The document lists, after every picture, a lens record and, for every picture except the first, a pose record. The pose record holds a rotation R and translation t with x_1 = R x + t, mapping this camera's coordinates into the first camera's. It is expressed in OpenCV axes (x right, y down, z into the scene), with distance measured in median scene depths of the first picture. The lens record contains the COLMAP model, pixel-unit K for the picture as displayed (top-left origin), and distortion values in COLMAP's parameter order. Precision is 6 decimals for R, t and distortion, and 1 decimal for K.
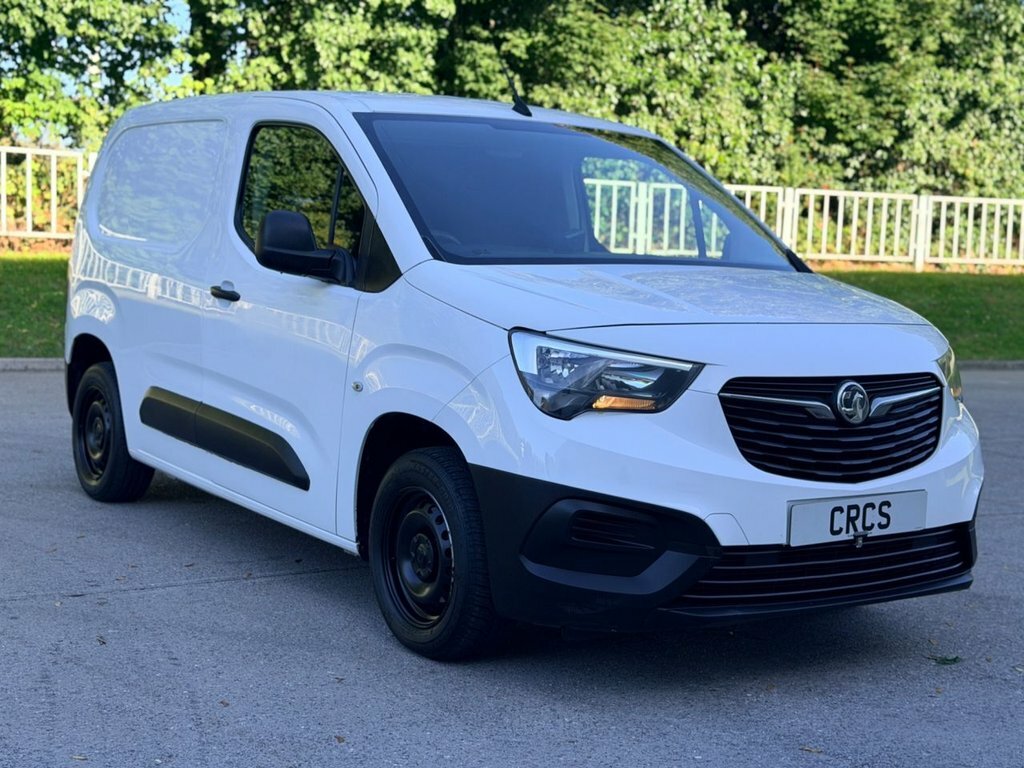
lens RADIAL K [[1417.6, 0, 512.0], [0, 1417.6, 384.0], [0, 0, 1]] dist [0.051925, -0.032788]
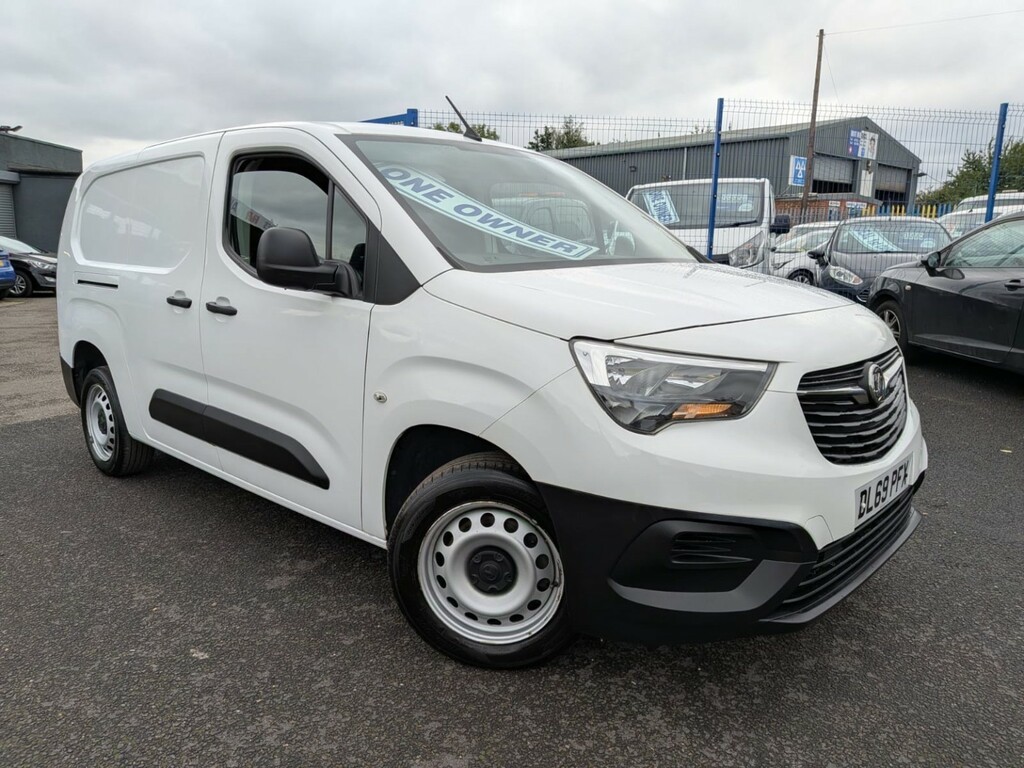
lens RADIAL K [[707.6, 0, 486.3], [0, 707.6, 379.7], [0, 0, 1]] dist [0.001031, 0.356057]
pose [[0.977097, -0.083797, 0.195599, -0.031420], [0.068547, 0.994149, 0.083486, -0.011368], [-0.201451, -0.068166, 0.977124, 0.113190]]
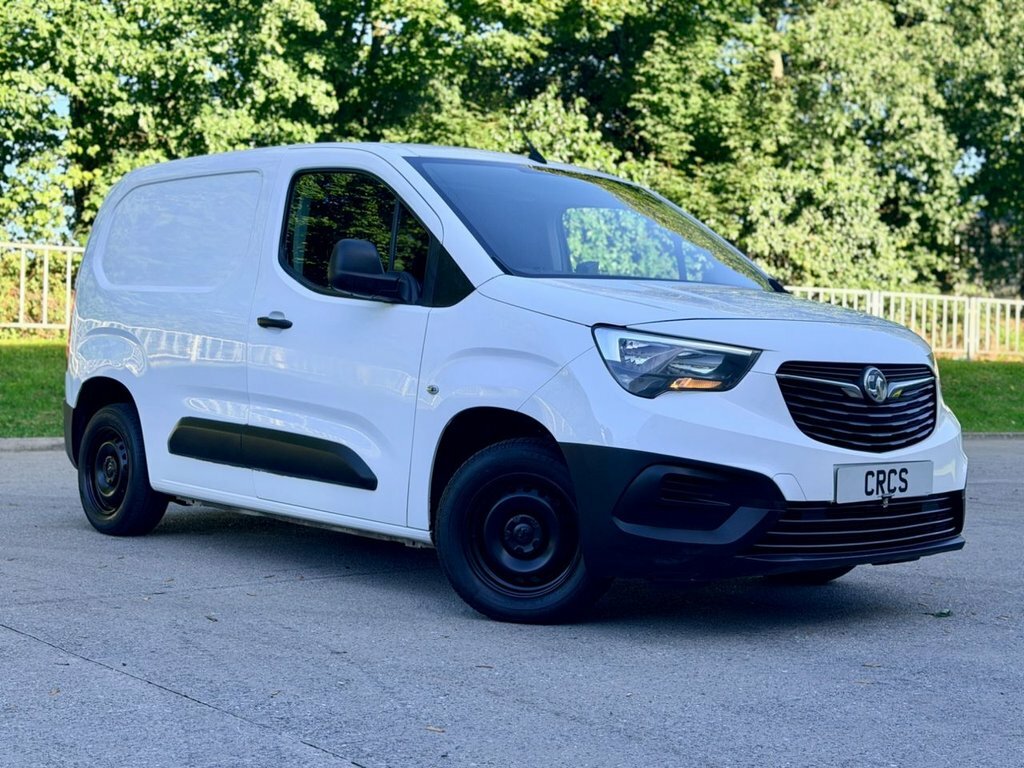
lens RADIAL K [[1417.6, 0, 512.0], [0, 1417.6, 384.0], [0, 0, 1]] dist [0.051925, -0.032788]
pose [[0.991265, -0.015246, 0.131002, -0.045690], [0.025435, 0.996748, -0.076459, 0.020031], [-0.129410, 0.079123, 0.988429, -0.028837]]
